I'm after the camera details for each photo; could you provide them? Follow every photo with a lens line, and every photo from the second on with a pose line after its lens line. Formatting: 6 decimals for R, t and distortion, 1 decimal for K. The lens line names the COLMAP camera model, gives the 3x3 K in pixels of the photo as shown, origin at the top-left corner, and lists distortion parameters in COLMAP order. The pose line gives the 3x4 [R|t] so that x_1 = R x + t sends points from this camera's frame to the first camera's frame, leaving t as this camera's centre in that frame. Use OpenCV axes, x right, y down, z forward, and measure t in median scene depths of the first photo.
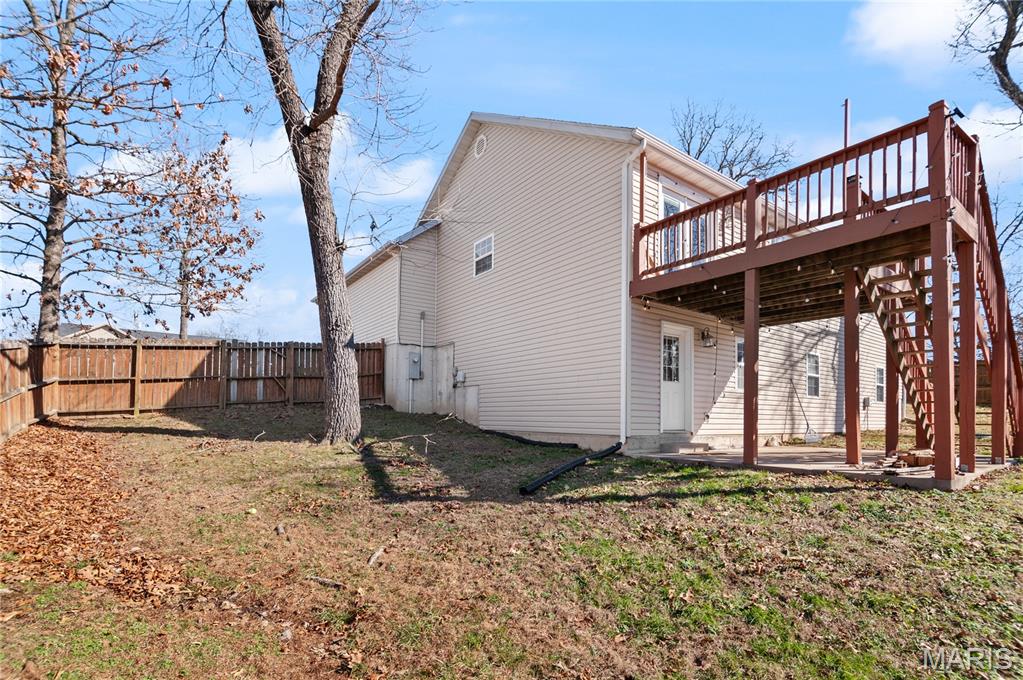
lens RADIAL K [[480.4, 0, 509.1], [0, 480.4, 409.0], [0, 0, 1]] dist [-0.011168, -0.001526]
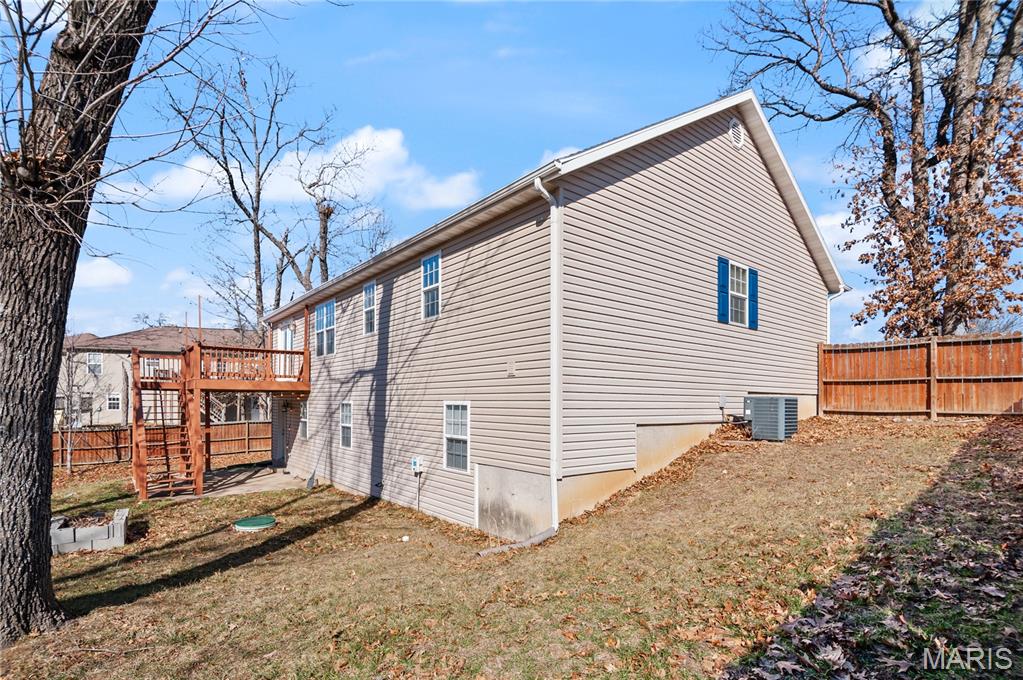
lens RADIAL K [[492.6, 0, 510.3], [0, 492.6, 391.2], [0, 0, 1]] dist [0.000570, -0.000311]
pose [[0.057313, -0.036482, -0.997689, 3.310585], [0.006435, 0.999325, -0.036172, -0.202366], [0.998336, -0.004347, 0.057509, 2.573224]]
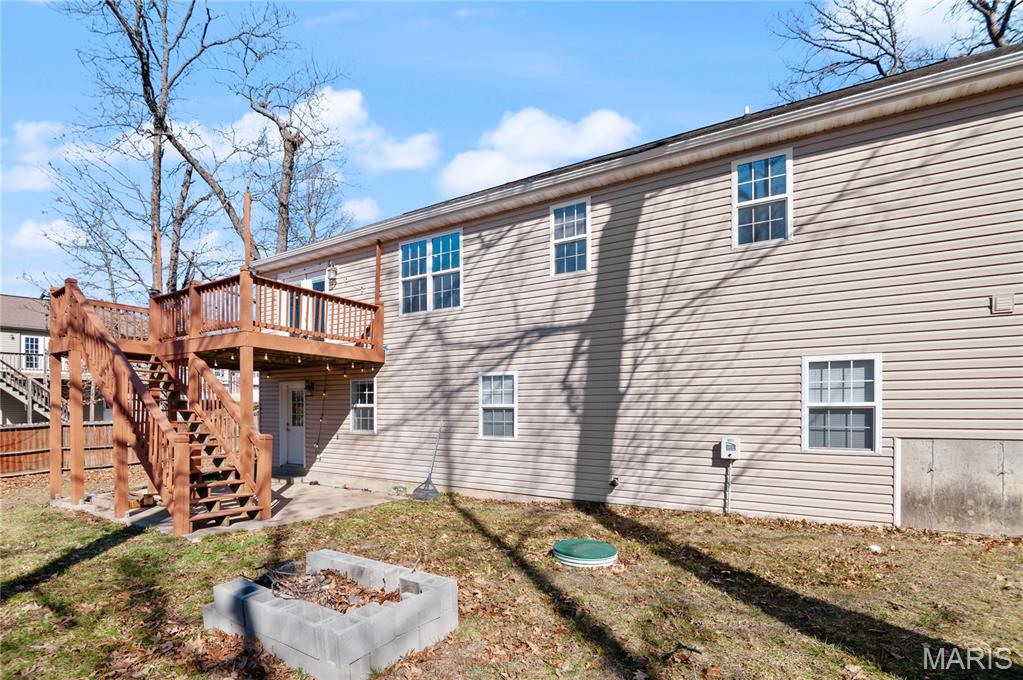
lens RADIAL K [[480.4, 0, 509.1], [0, 480.4, 409.0], [0, 0, 1]] dist [-0.011168, -0.001526]
pose [[0.386839, -0.018677, -0.921958, 2.567869], [0.013451, 0.999803, -0.014610, -0.113533], [0.922049, -0.006749, 0.387014, 1.525375]]
